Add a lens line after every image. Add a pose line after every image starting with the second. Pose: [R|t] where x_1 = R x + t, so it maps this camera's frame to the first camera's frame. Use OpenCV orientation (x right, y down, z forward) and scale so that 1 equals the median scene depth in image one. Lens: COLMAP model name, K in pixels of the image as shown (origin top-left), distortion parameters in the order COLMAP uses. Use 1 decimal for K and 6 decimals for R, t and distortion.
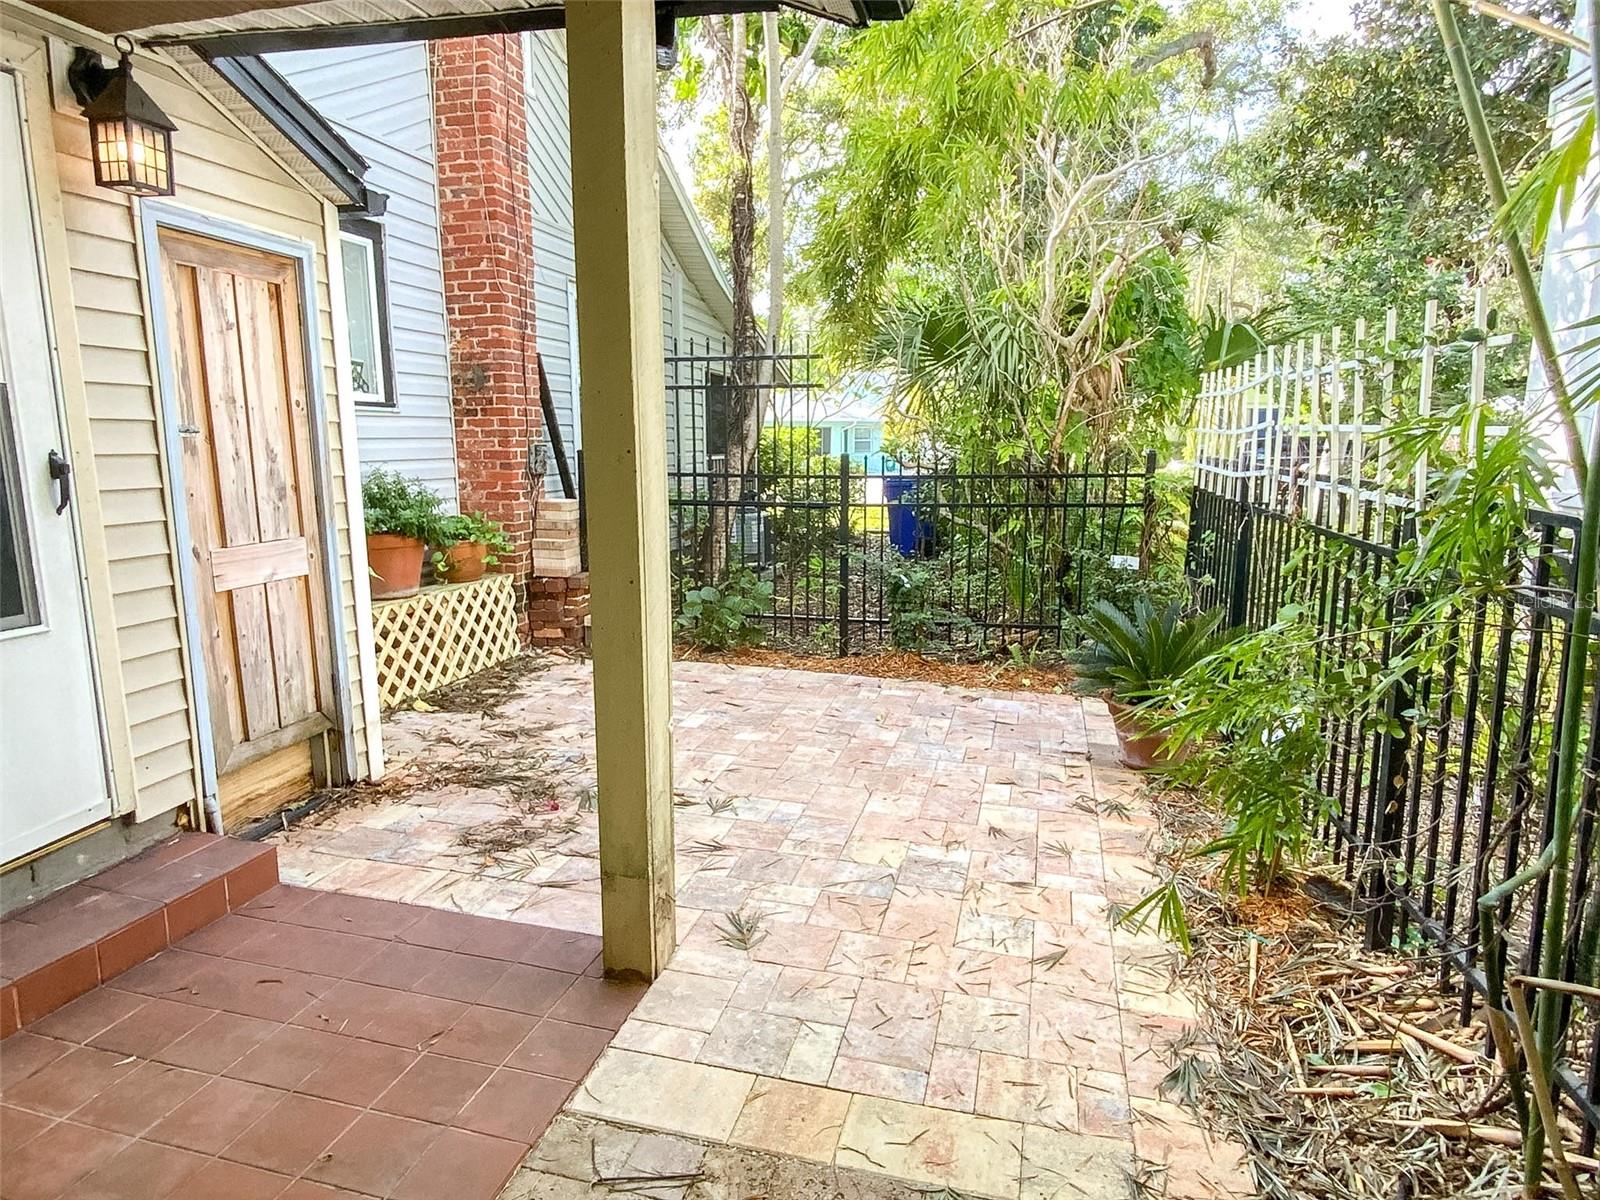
lens RADIAL K [[968.8, 0, 804.9], [0, 968.8, 601.6], [0, 0, 1]] dist [-0.000290, -0.002887]
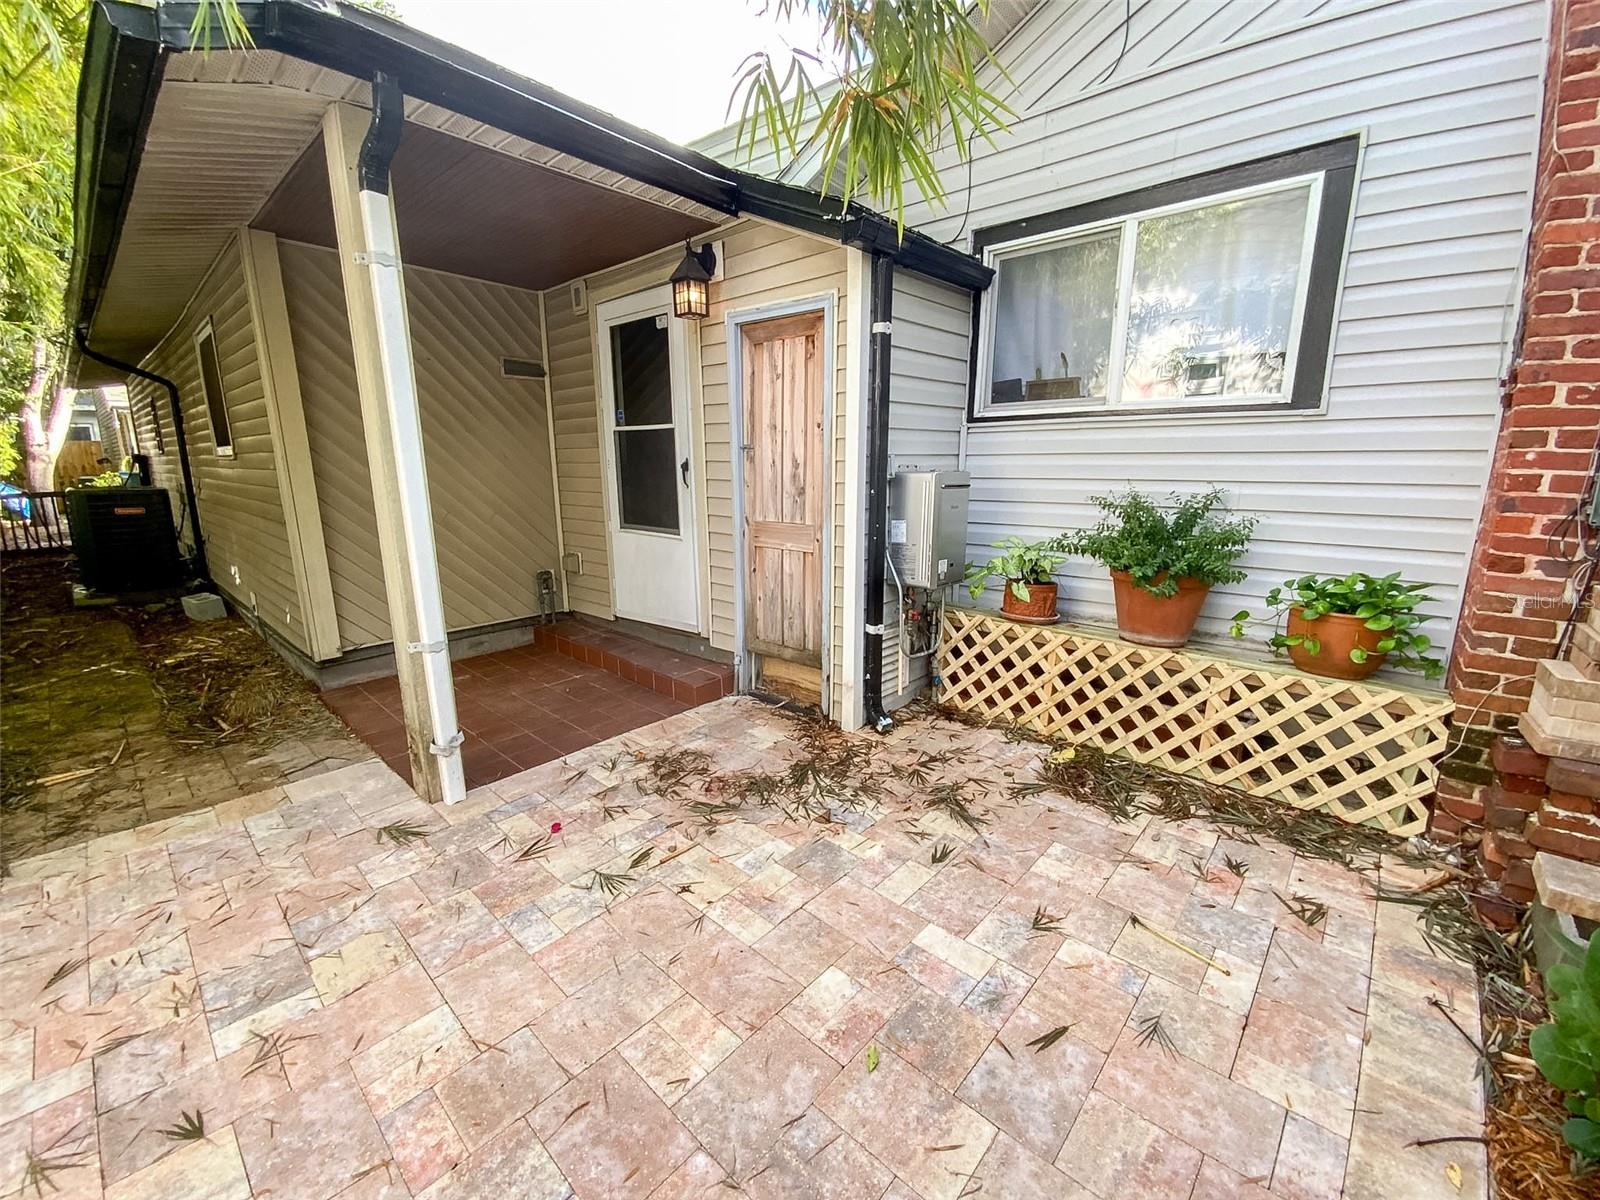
lens RADIAL K [[647.9, 0, 804.0], [0, 647.9, 601.3], [0, 0, 1]] dist [0.023578, -0.020298]
pose [[-0.481270, 0.178928, -0.858116, 0.240484], [-0.150165, 0.947645, 0.281815, -0.180505], [0.863614, 0.264489, -0.429204, 1.159747]]
